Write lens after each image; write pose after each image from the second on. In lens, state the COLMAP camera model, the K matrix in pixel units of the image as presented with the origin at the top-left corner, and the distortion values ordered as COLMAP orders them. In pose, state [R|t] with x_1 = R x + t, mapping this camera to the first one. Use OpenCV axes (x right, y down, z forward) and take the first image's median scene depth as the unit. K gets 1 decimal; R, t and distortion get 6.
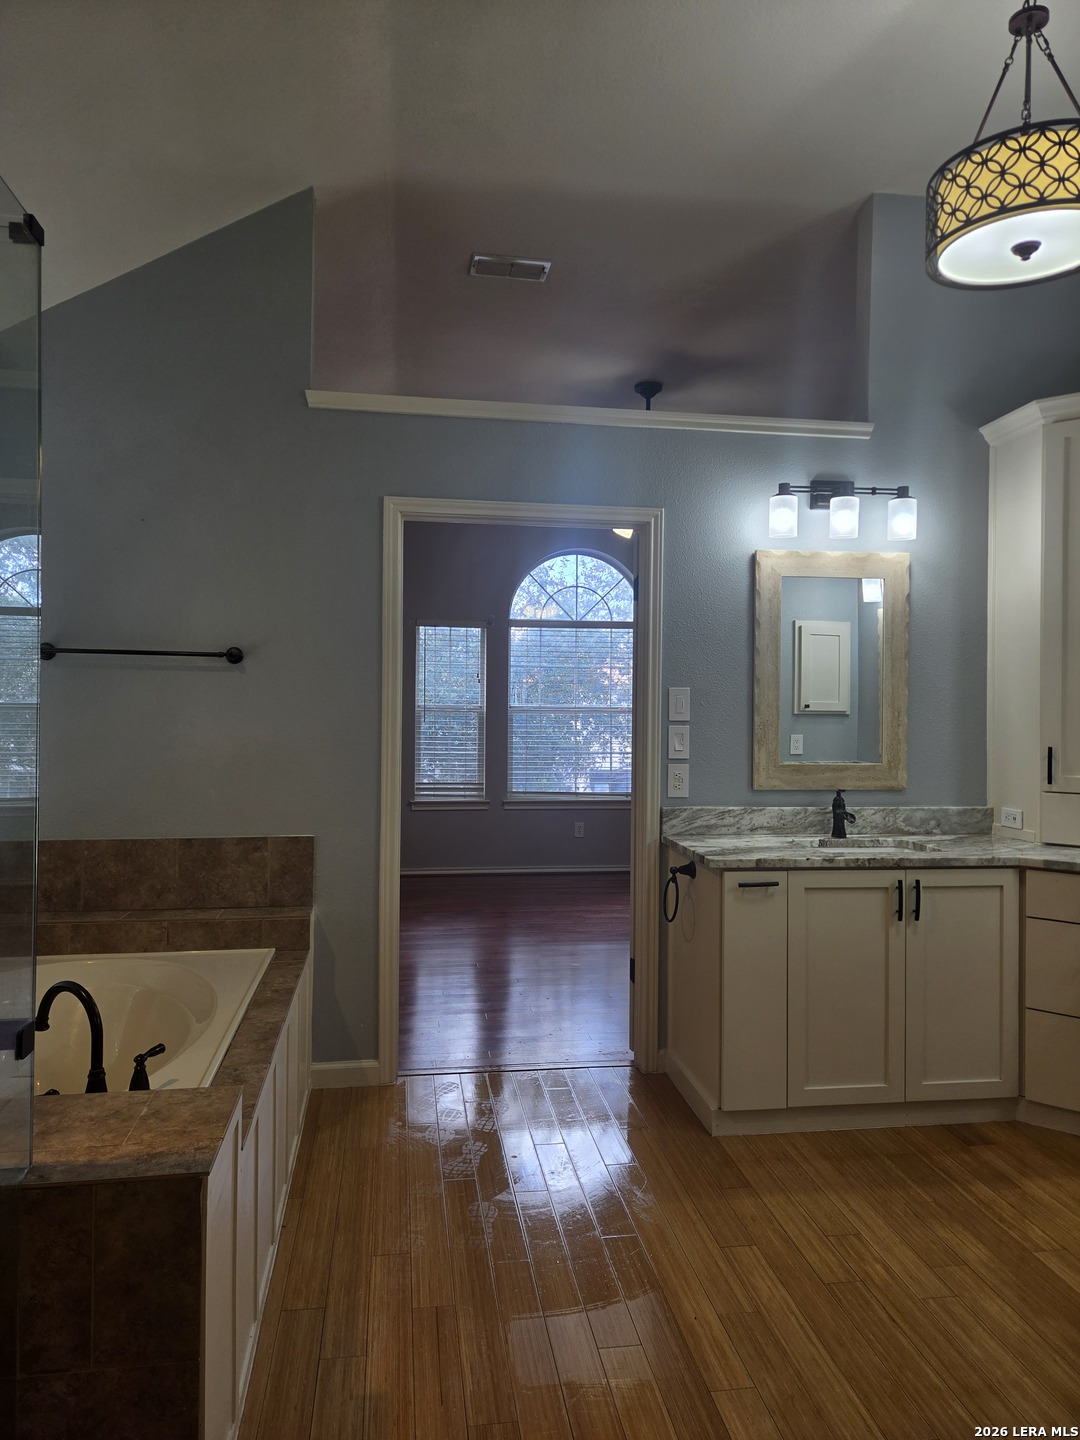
lens RADIAL K [[963.1, 0, 546.3], [0, 963.1, 700.5], [0, 0, 1]] dist [0.061631, -0.050858]
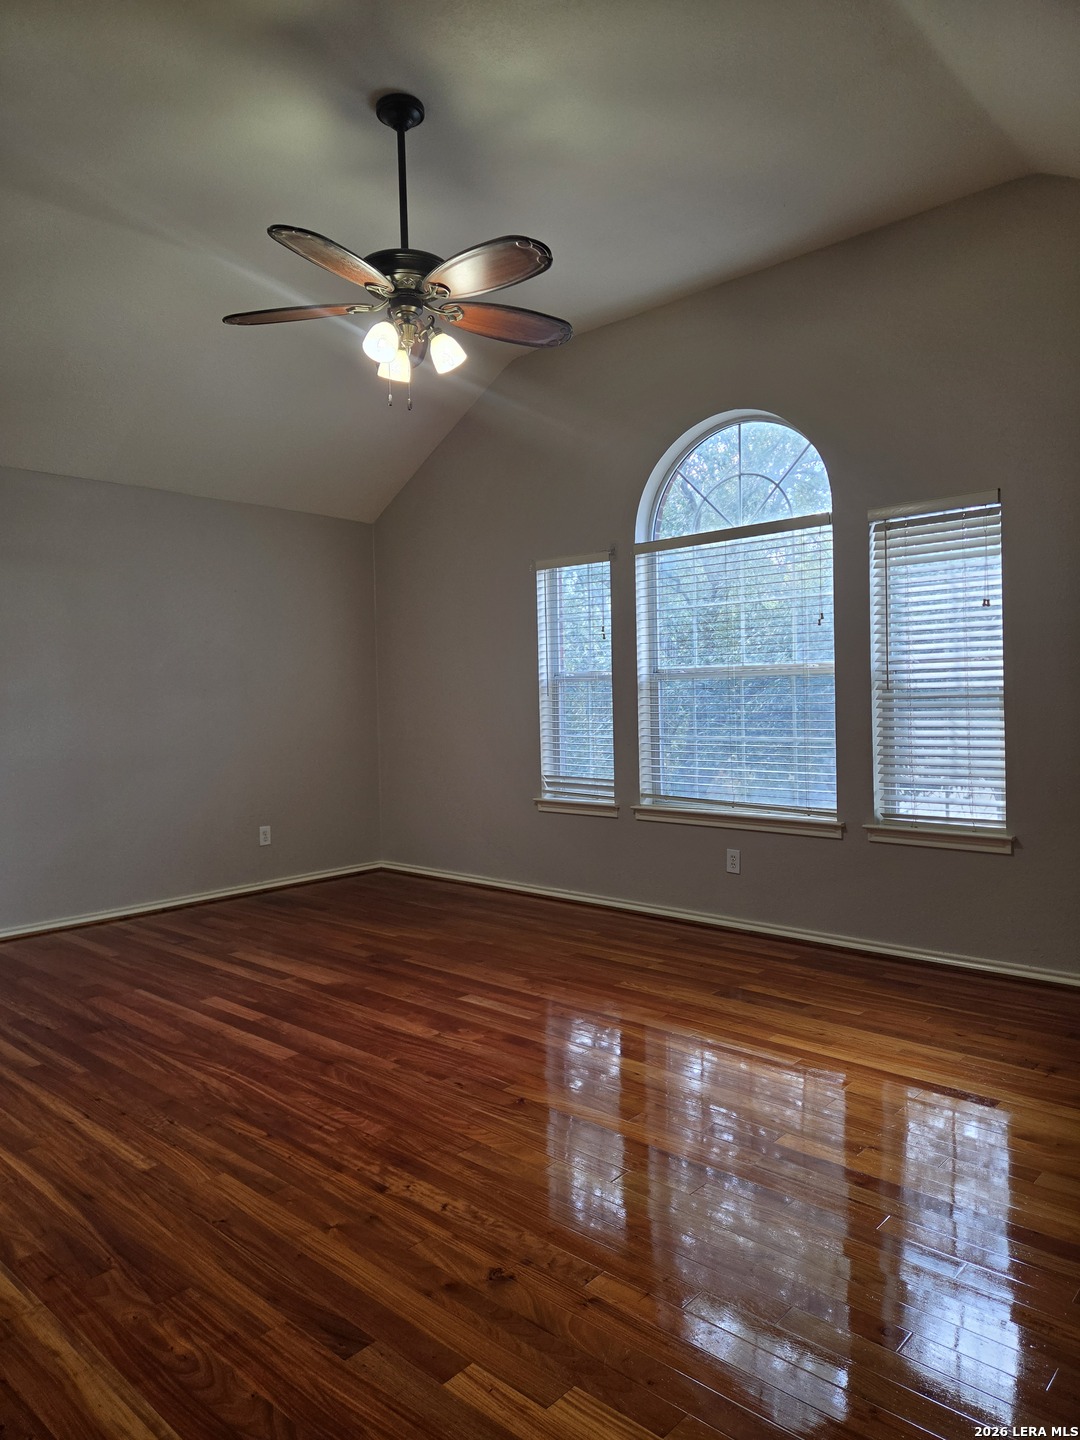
lens RADIAL K [[964.8, 0, 566.7], [0, 964.8, 710.9], [0, 0, 1]] dist [0.066253, -0.056036]
pose [[0.623170, -0.008376, -0.782041, 1.189906], [0.038756, 0.999045, 0.020183, 0.044501], [0.781125, -0.042886, 0.622900, 1.348571]]
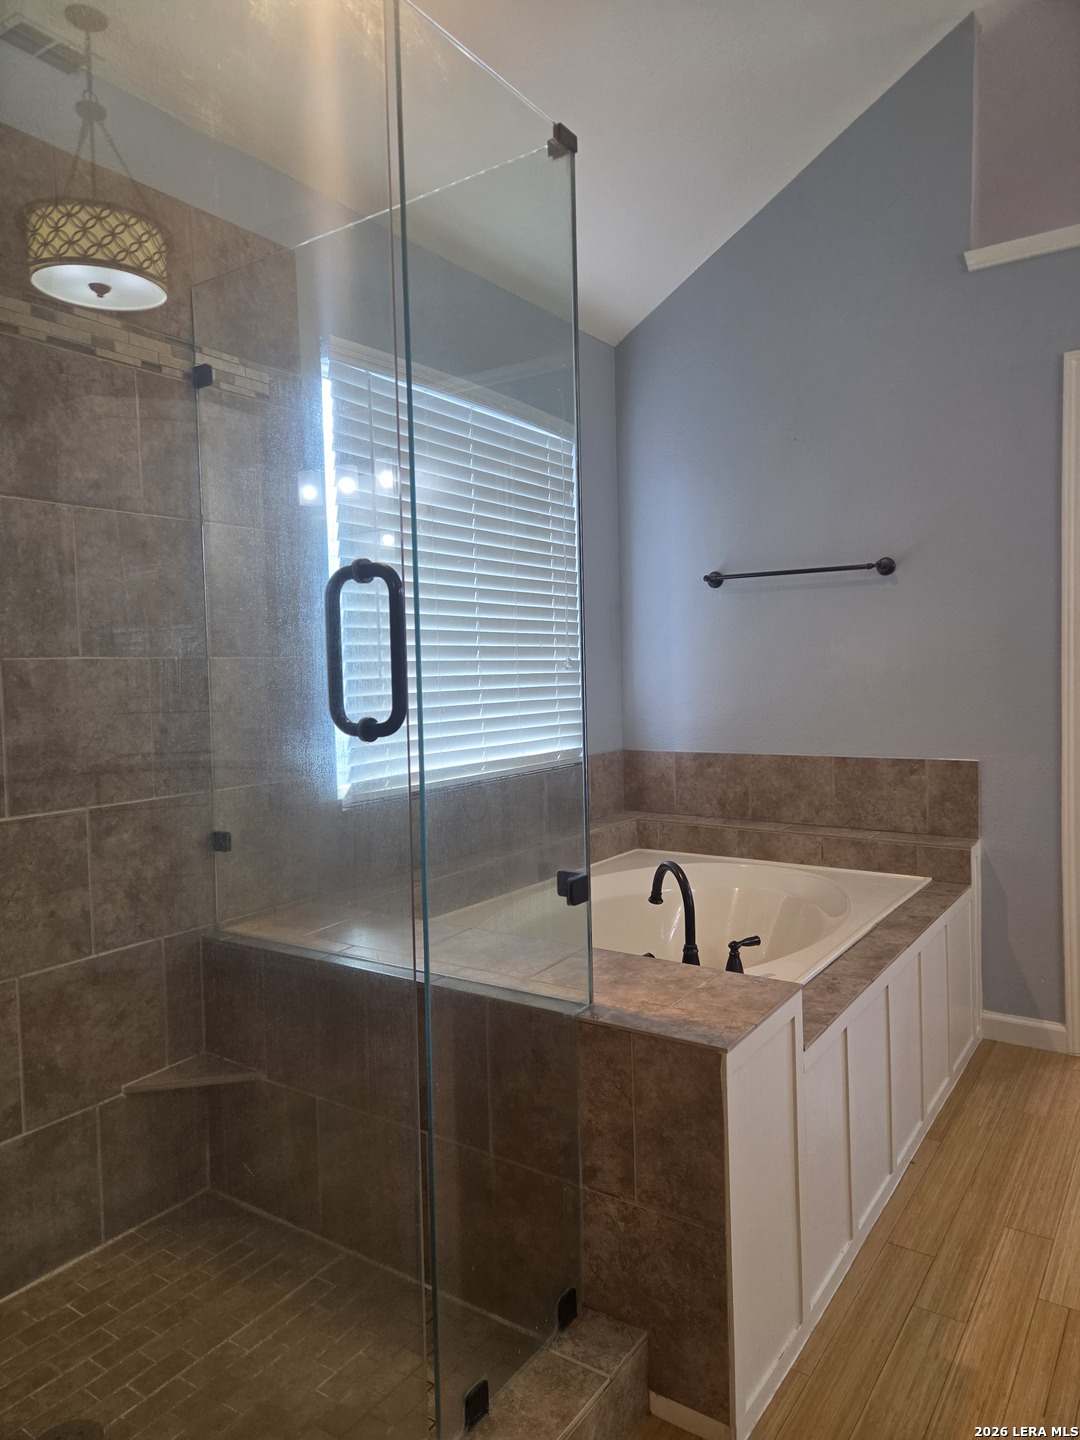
lens RADIAL K [[964.8, 0, 566.7], [0, 964.8, 710.9], [0, 0, 1]] dist [0.066253, -0.056036]
pose [[0.735651, 0.001356, -0.677359, 0.096323], [0.036175, 0.998492, 0.041287, 0.046093], [0.676394, -0.054876, 0.734493, 0.091644]]
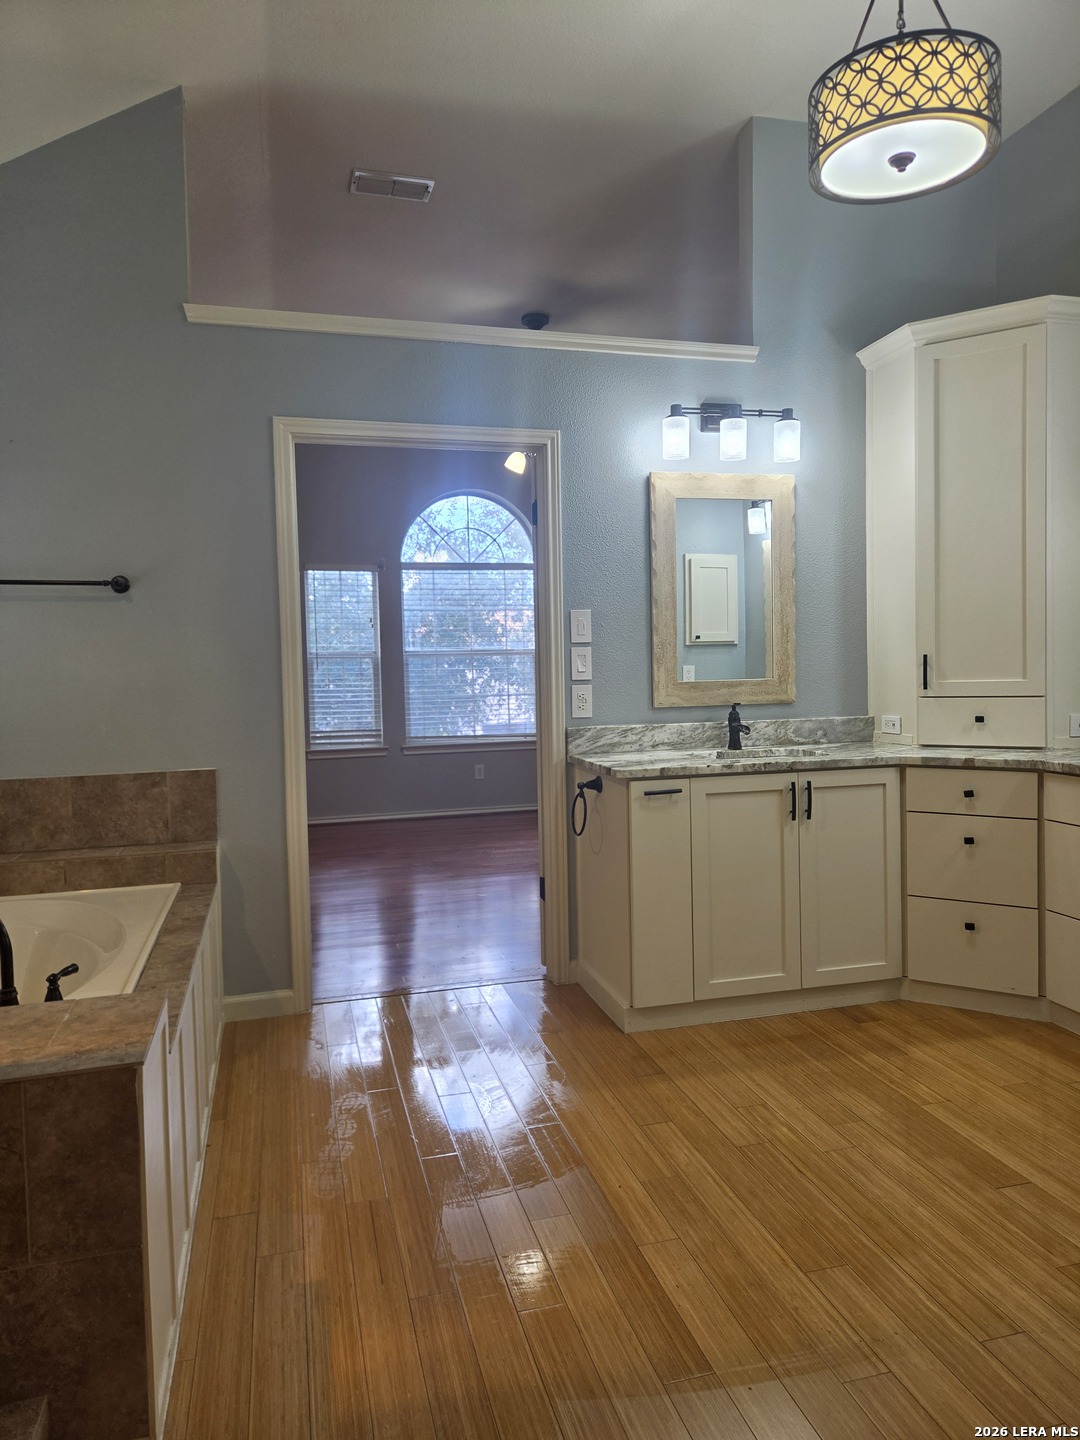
lens RADIAL K [[963.1, 0, 546.3], [0, 963.1, 700.5], [0, 0, 1]] dist [0.061631, -0.050858]
pose [[0.992872, -0.036437, 0.113482, -0.018153], [0.031618, 0.998532, 0.043979, 0.041009], [-0.114918, -0.040077, 0.992566, -0.008488]]
